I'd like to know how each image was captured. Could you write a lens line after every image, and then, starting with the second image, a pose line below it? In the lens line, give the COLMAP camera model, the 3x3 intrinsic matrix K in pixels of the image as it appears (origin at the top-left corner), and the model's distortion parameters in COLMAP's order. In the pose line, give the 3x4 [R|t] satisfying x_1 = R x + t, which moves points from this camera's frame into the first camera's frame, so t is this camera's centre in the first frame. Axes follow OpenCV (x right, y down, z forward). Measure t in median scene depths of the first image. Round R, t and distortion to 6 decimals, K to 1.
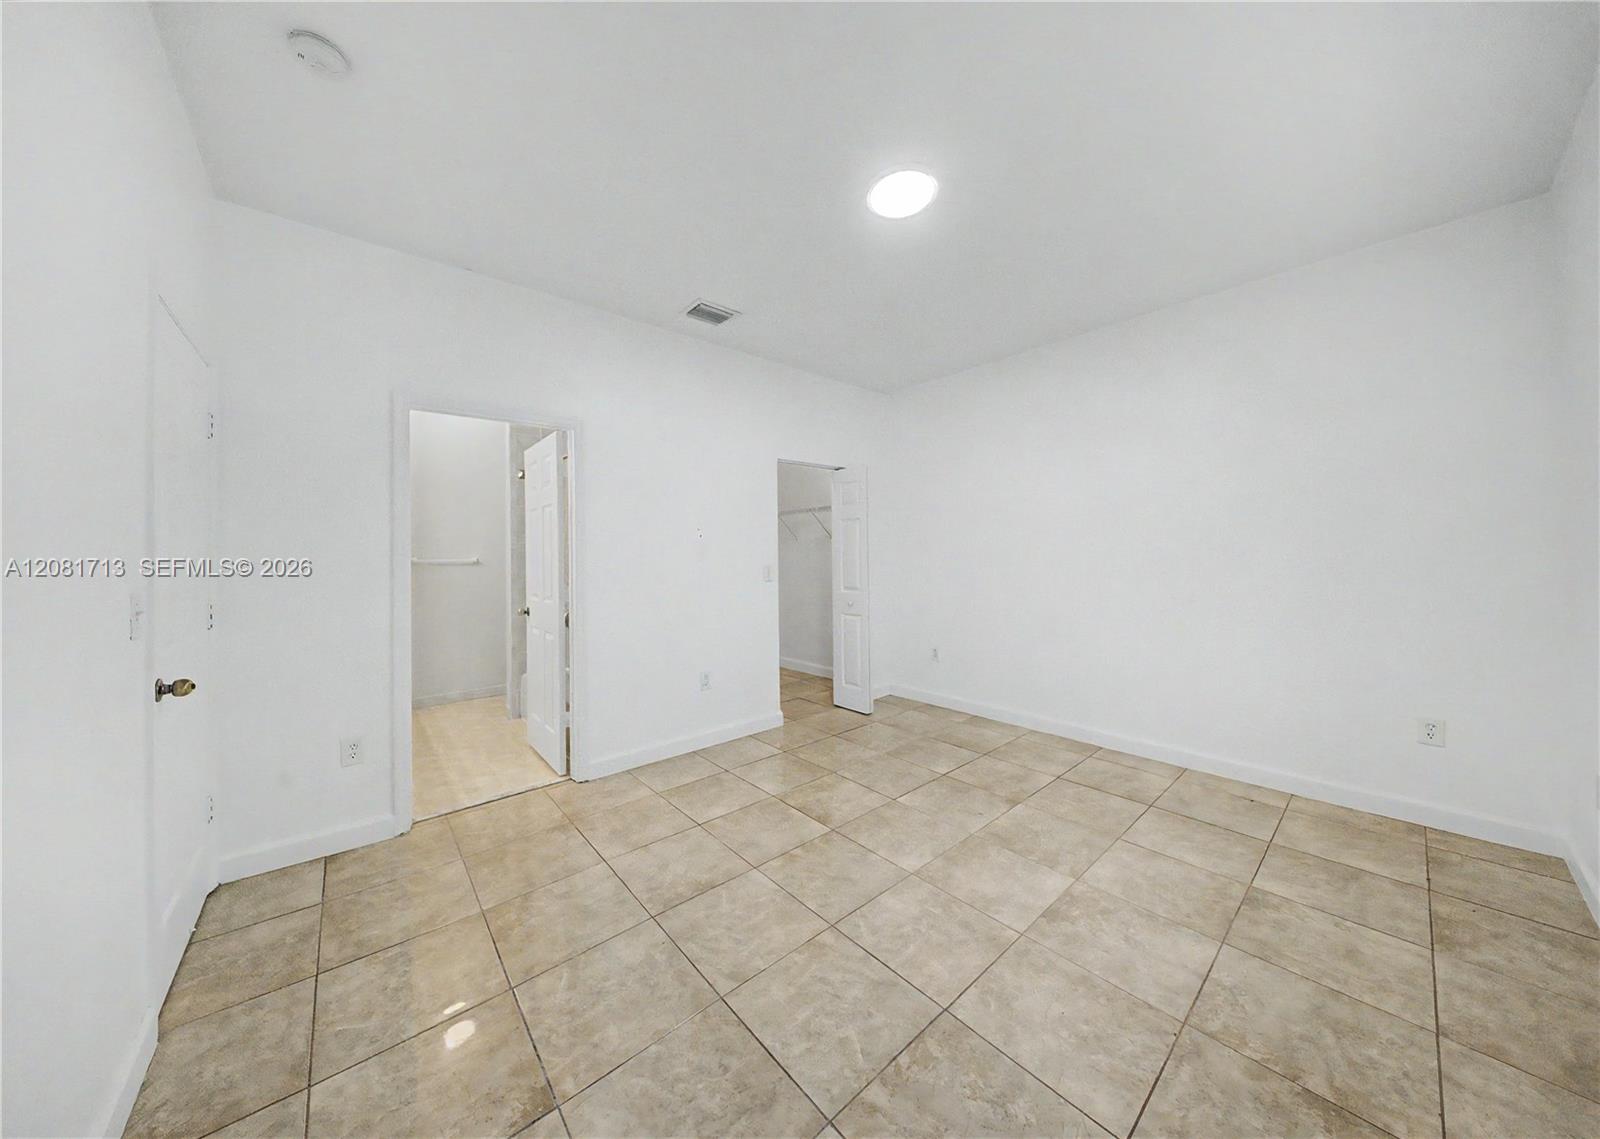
lens RADIAL K [[525.2, 0, 803.2], [0, 525.2, 556.4], [0, 0, 1]] dist [-0.011797, -0.000158]
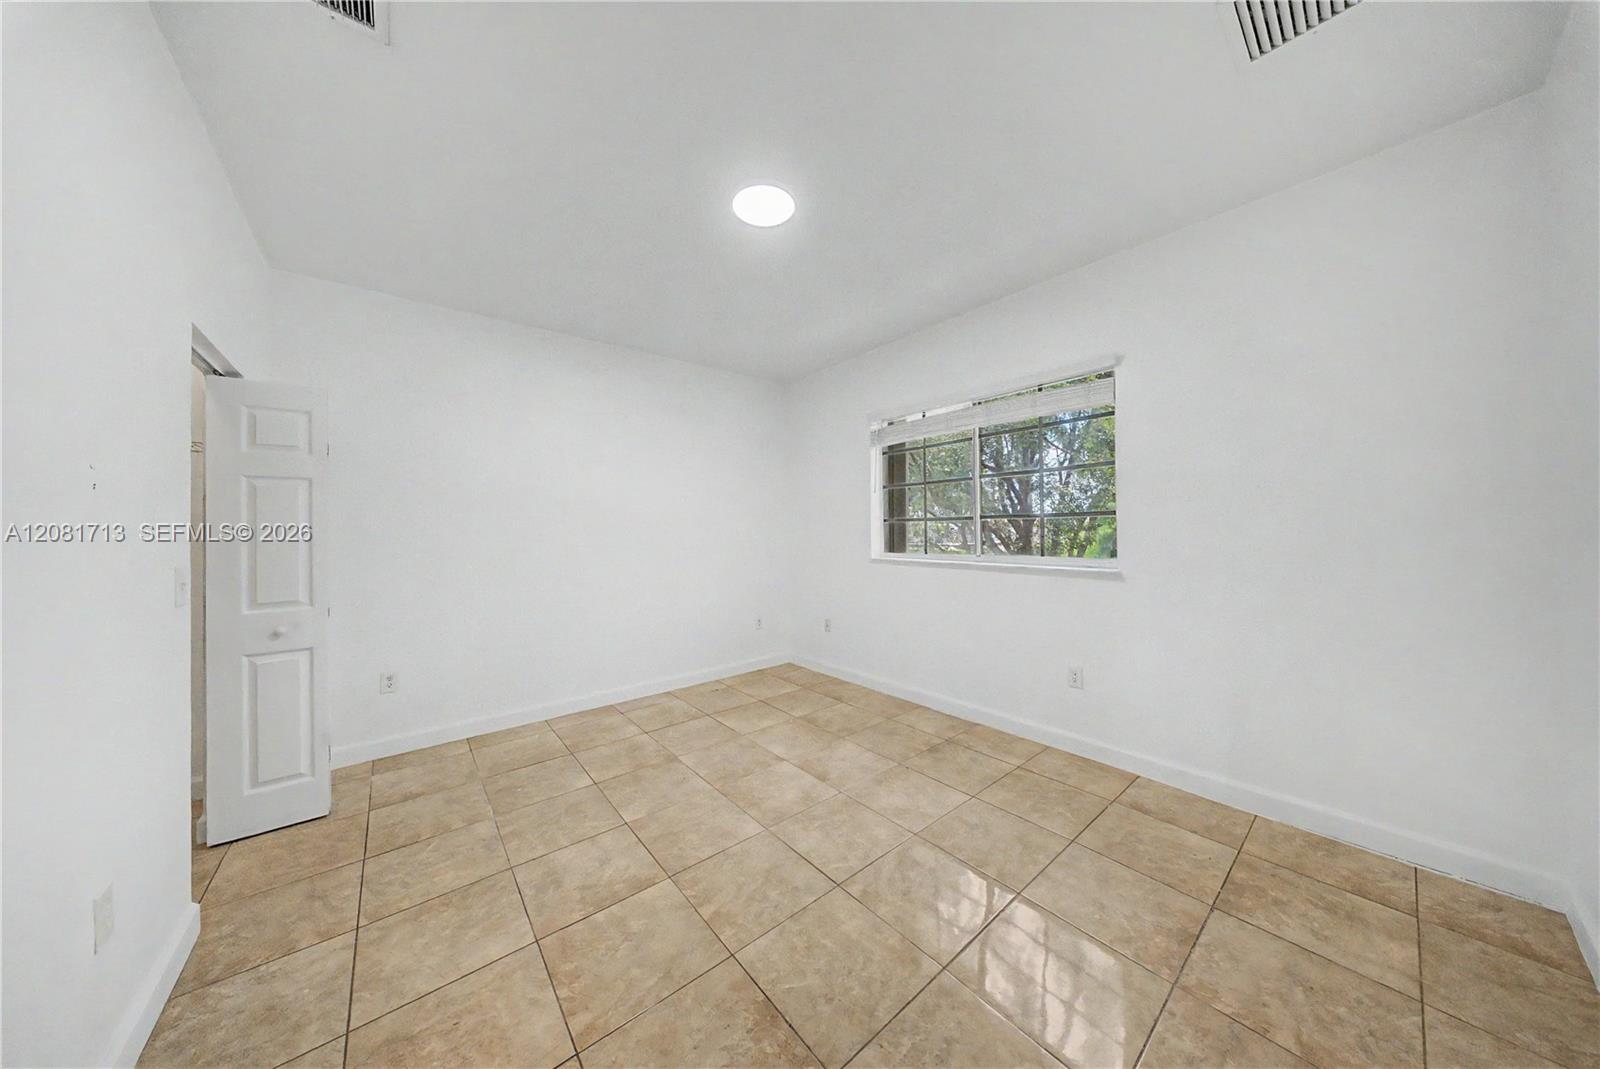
lens RADIAL K [[489.3, 0, 802.9], [0, 489.3, 532.1], [0, 0, 1]] dist [-0.002429, -0.000264]
pose [[0.022955, 0.005514, 0.999721, -0.644390], [0.021113, 0.999759, -0.005999, 0.001996], [-0.999514, 0.021245, 0.022834, 0.715059]]
